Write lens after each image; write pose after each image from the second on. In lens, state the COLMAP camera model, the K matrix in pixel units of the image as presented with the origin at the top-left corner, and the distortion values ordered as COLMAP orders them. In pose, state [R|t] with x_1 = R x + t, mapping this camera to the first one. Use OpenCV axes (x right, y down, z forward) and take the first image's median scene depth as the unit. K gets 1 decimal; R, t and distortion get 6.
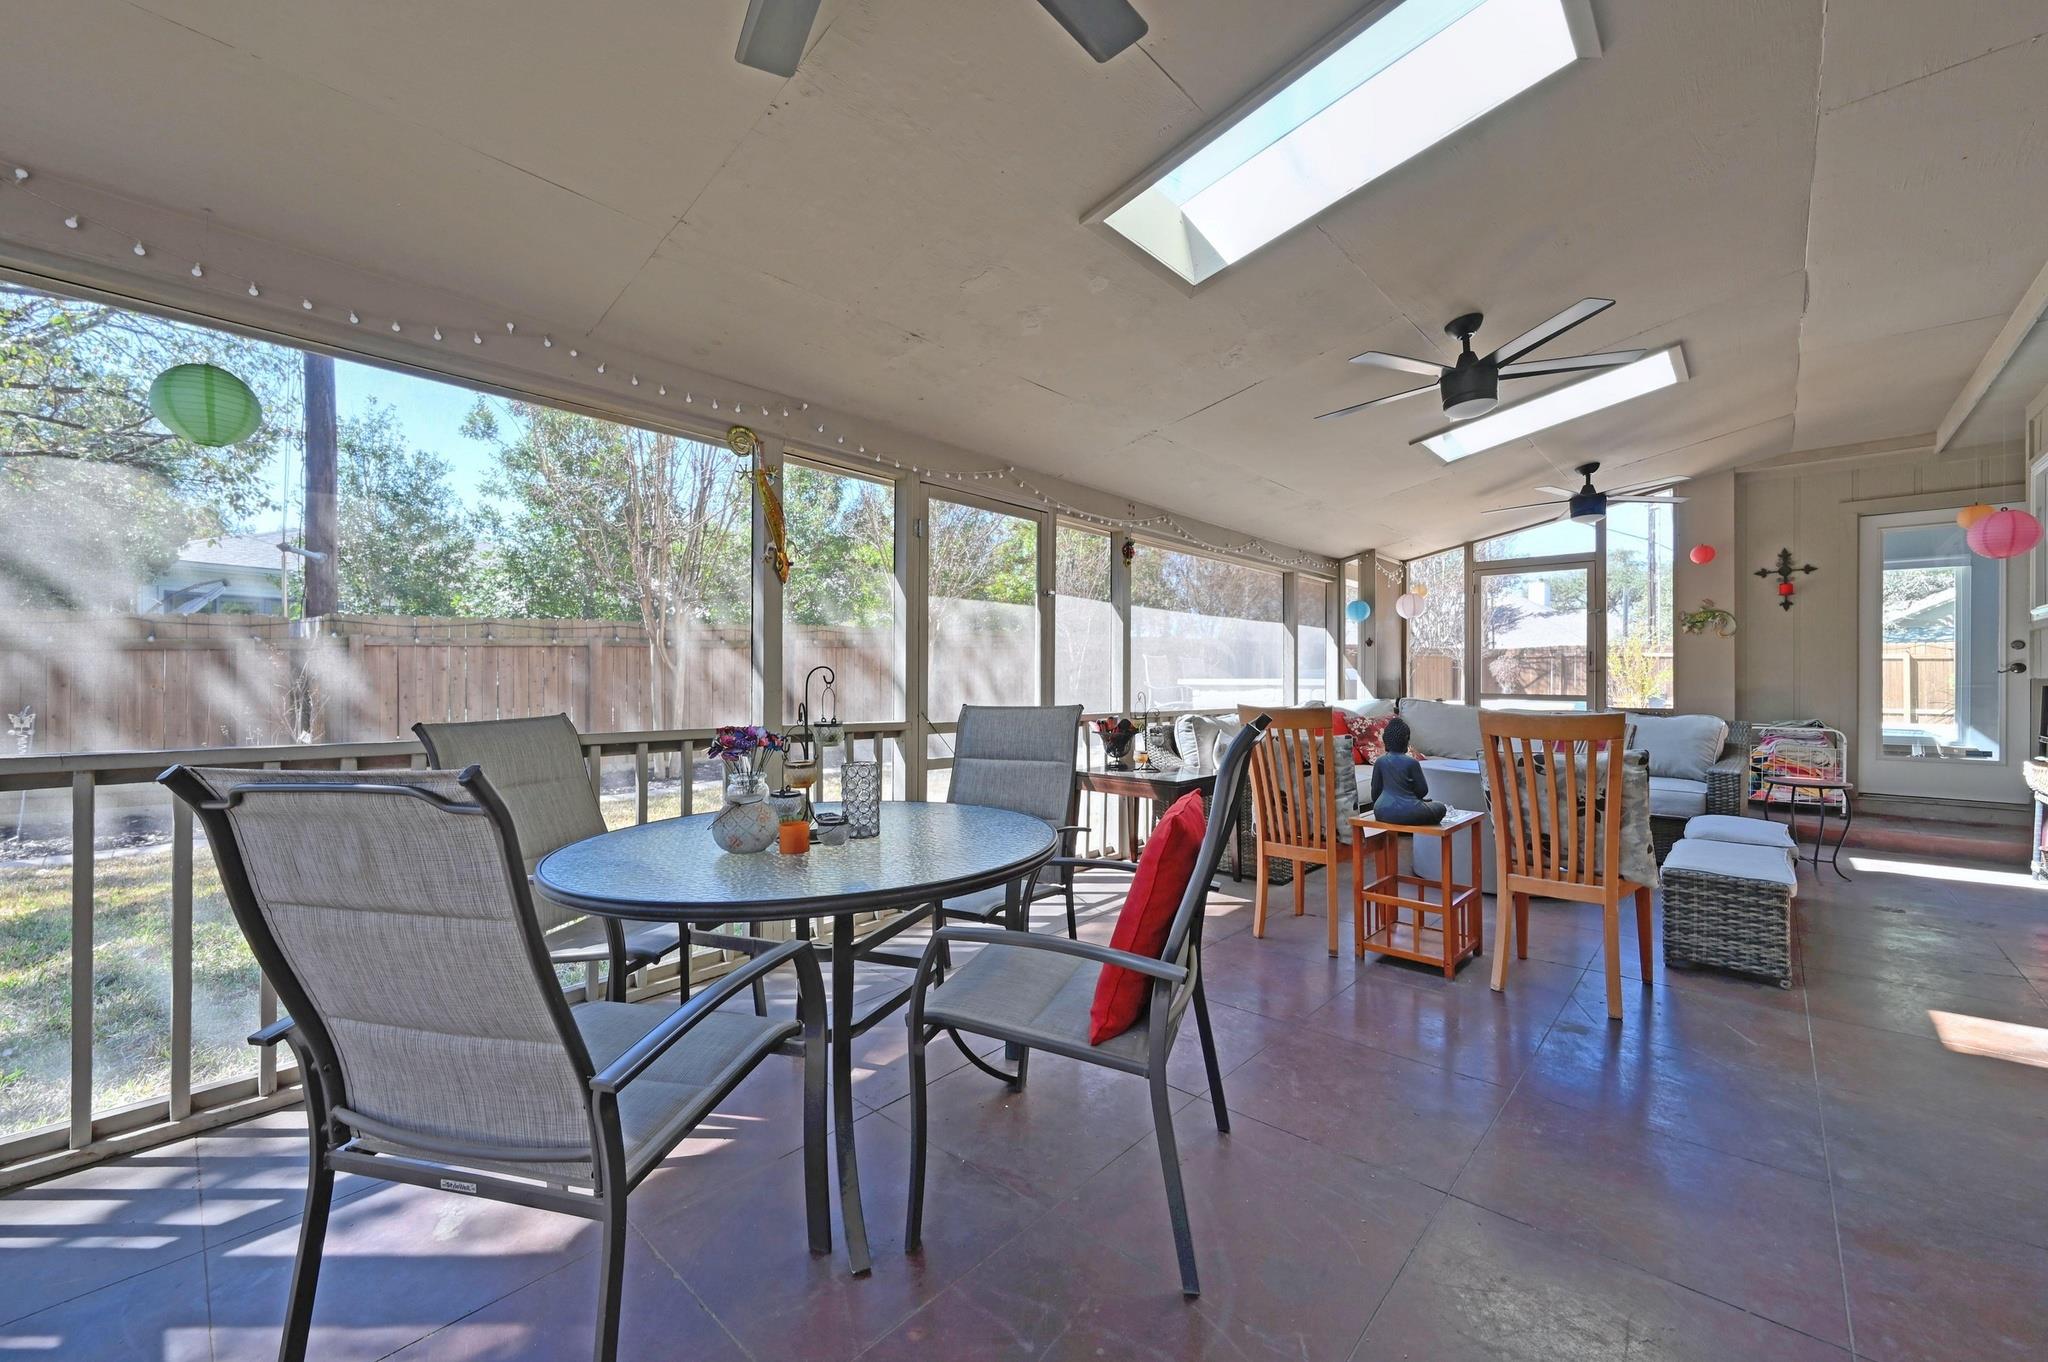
lens RADIAL K [[813.6, 0, 1021.8], [0, 813.6, 680.7], [0, 0, 1]] dist [0.001507, 0.000435]
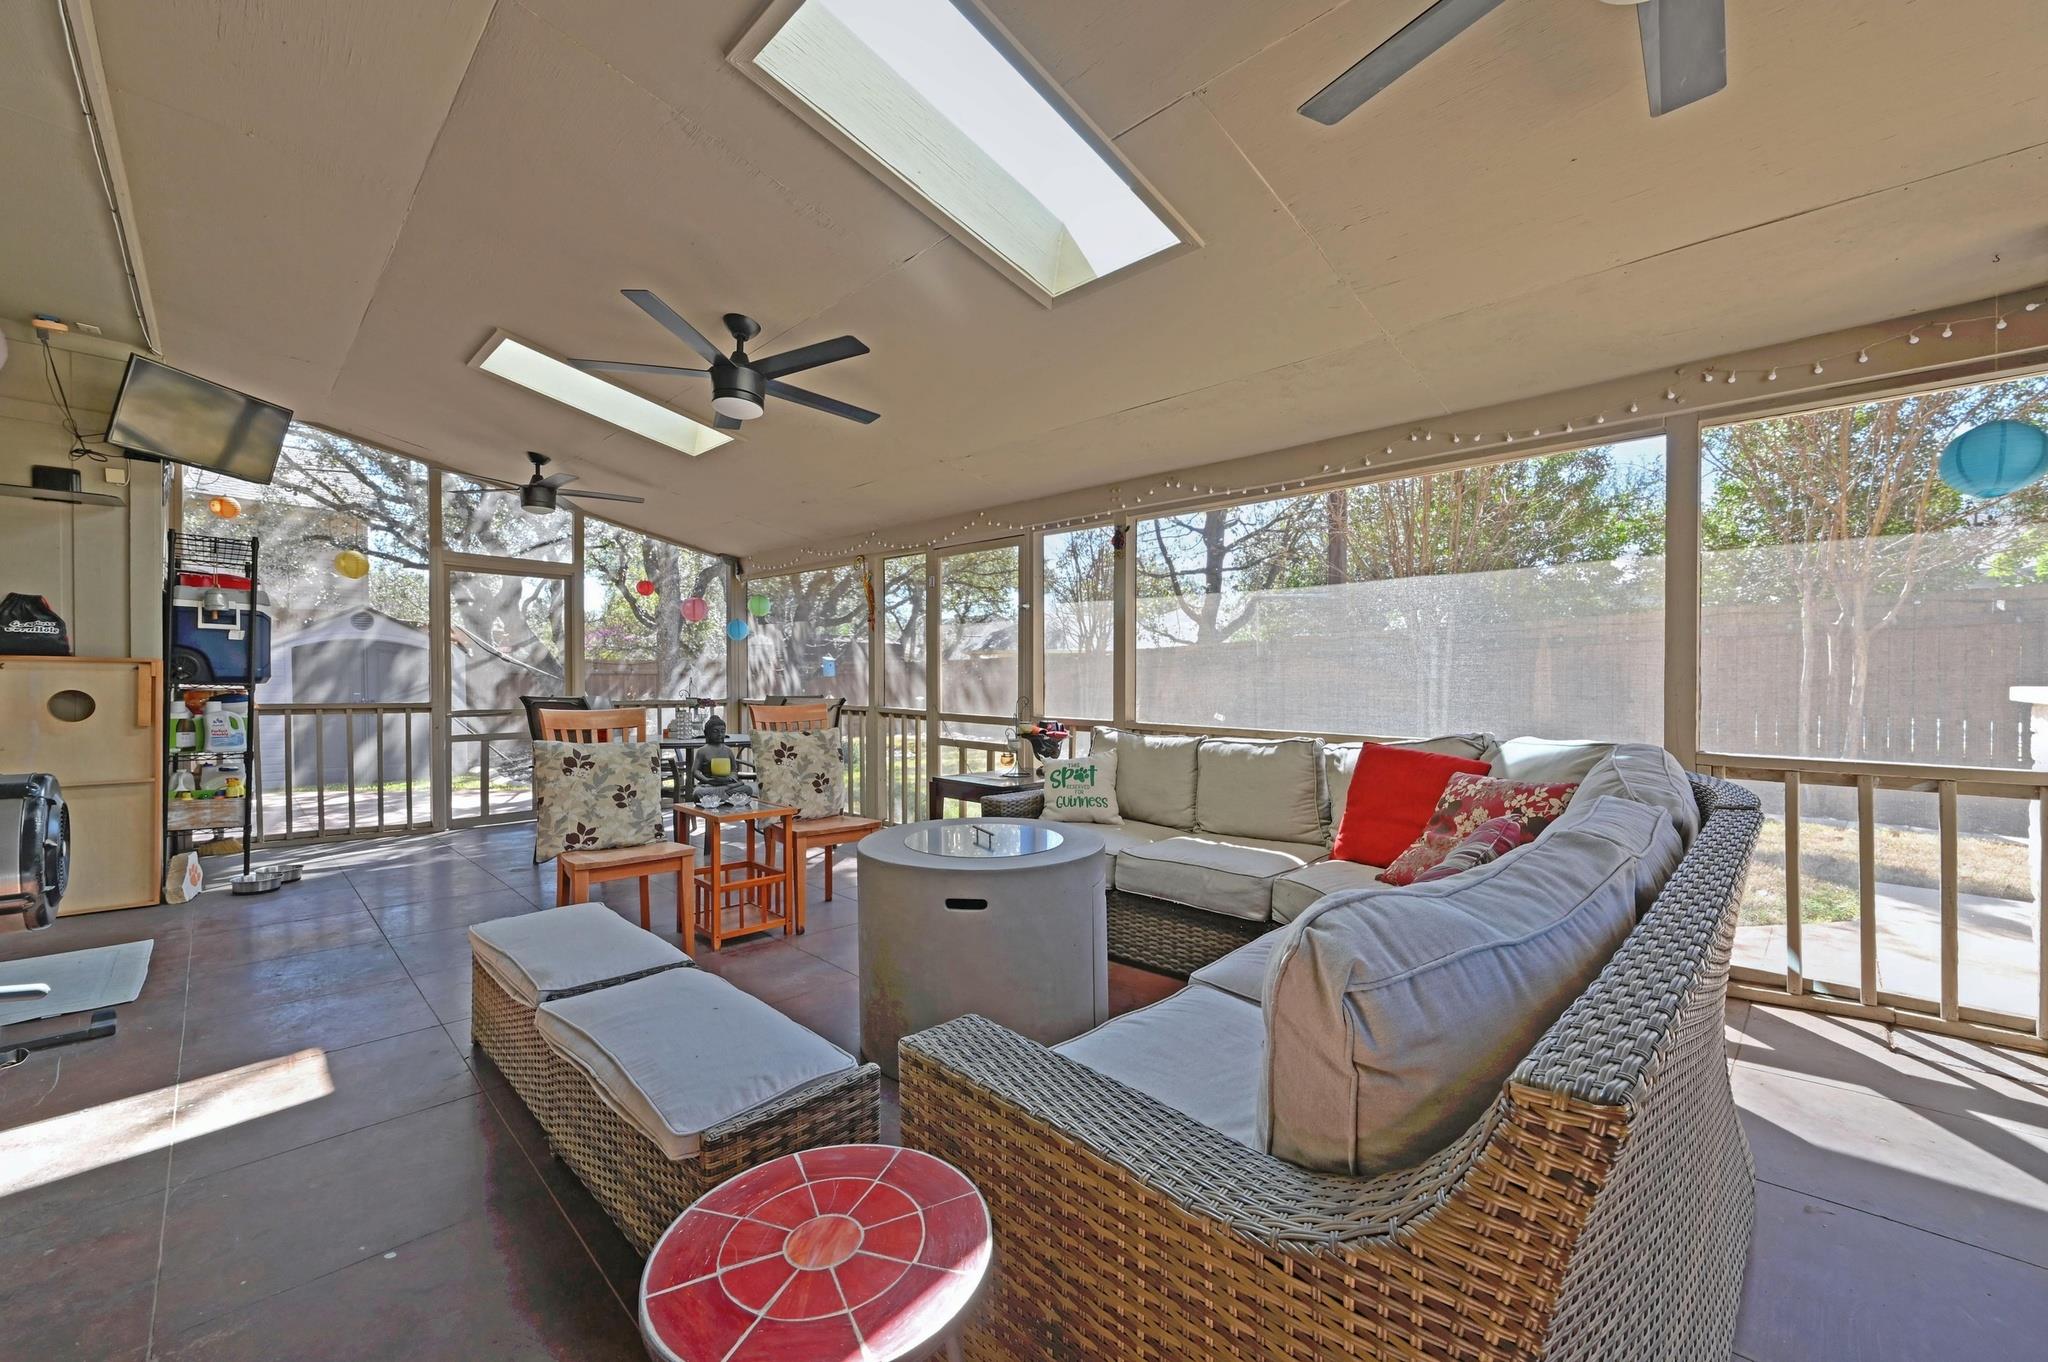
lens RADIAL K [[813.6, 0, 1022.8], [0, 813.6, 674.9], [0, 0, 1]] dist [0.001507, 0.000435]
pose [[-0.046936, 0.004461, -0.998888, 1.325179], [0.003439, 0.999985, 0.004304, -0.022223], [0.998892, -0.003233, -0.046951, 1.211227]]
